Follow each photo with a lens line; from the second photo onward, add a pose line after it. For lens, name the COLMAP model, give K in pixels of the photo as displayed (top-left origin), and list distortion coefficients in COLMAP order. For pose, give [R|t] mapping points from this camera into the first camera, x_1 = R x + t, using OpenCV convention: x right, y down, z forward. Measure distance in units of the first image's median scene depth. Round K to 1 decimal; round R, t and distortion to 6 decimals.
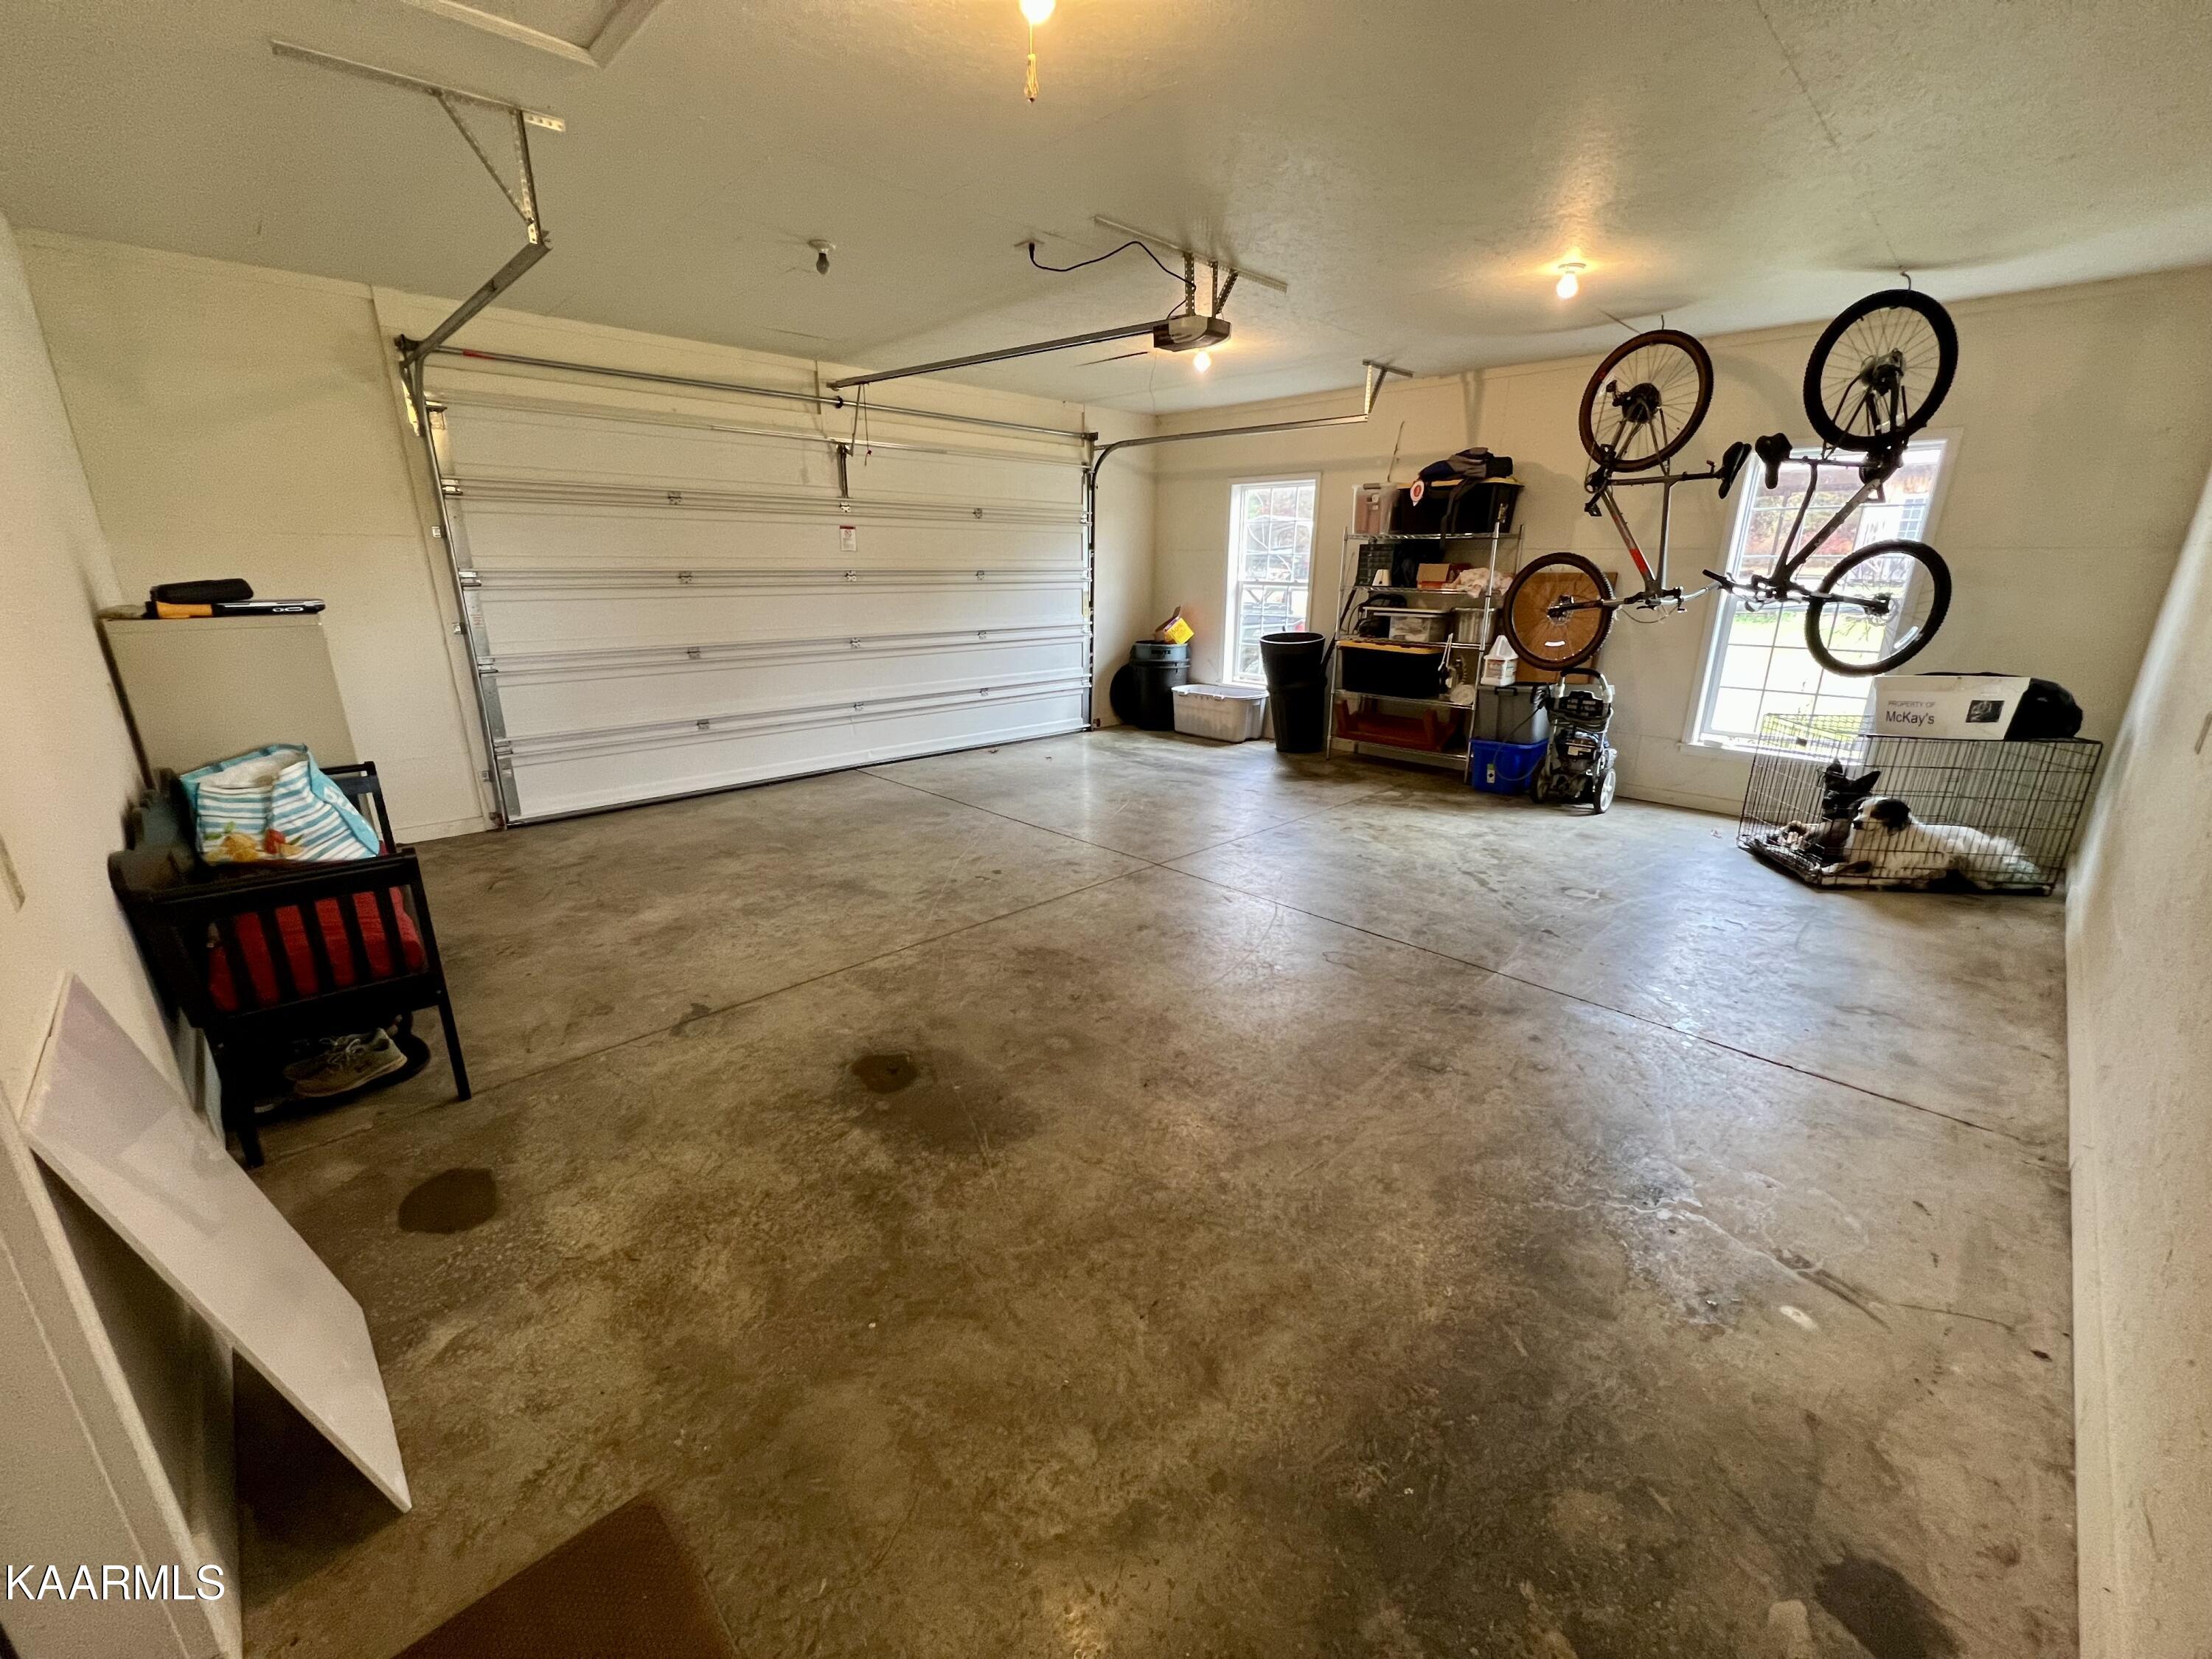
lens RADIAL K [[883.2, 0, 1106.5], [0, 883.2, 833.3], [0, 0, 1]] dist [0.000948, -0.000101]
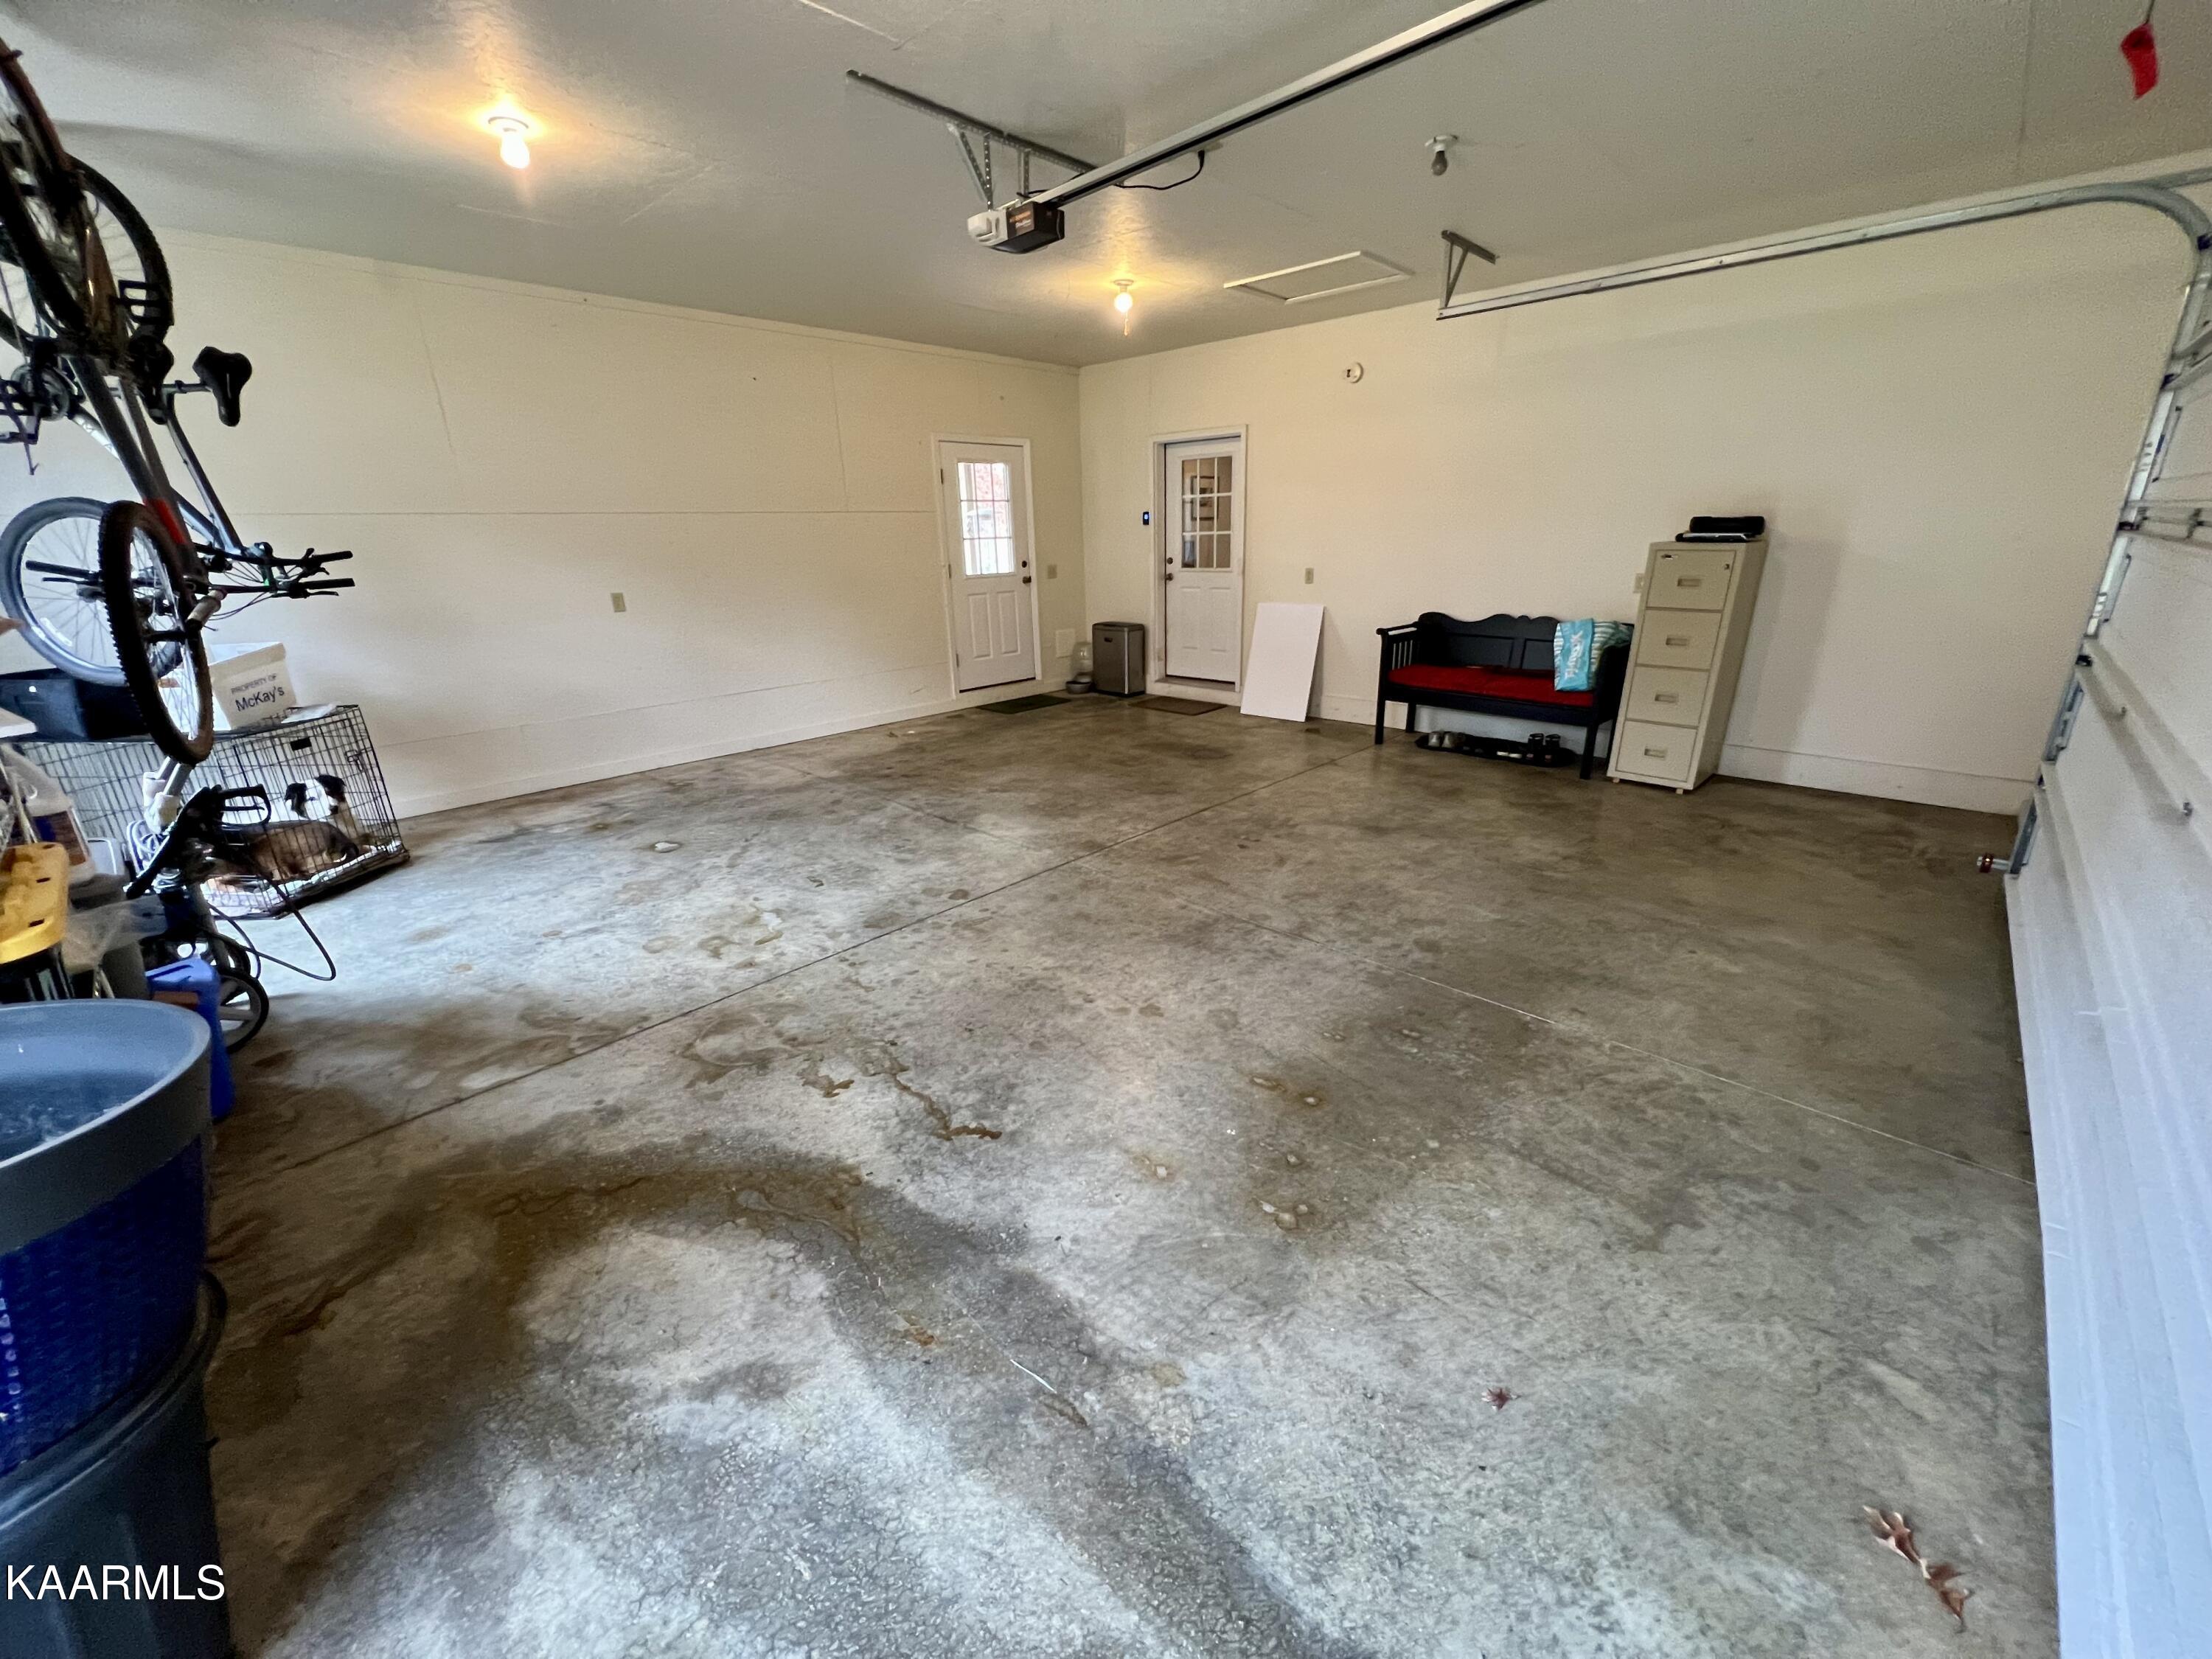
lens RADIAL K [[883.2, 0, 1106.6], [0, 883.2, 837.1], [0, 0, 1]] dist [0.000948, -0.000101]
pose [[-0.998681, 0.032053, -0.040105, 0.056668], [0.001869, 0.803347, 0.595508, -0.514888], [0.051307, 0.594648, -0.802347, 1.712413]]
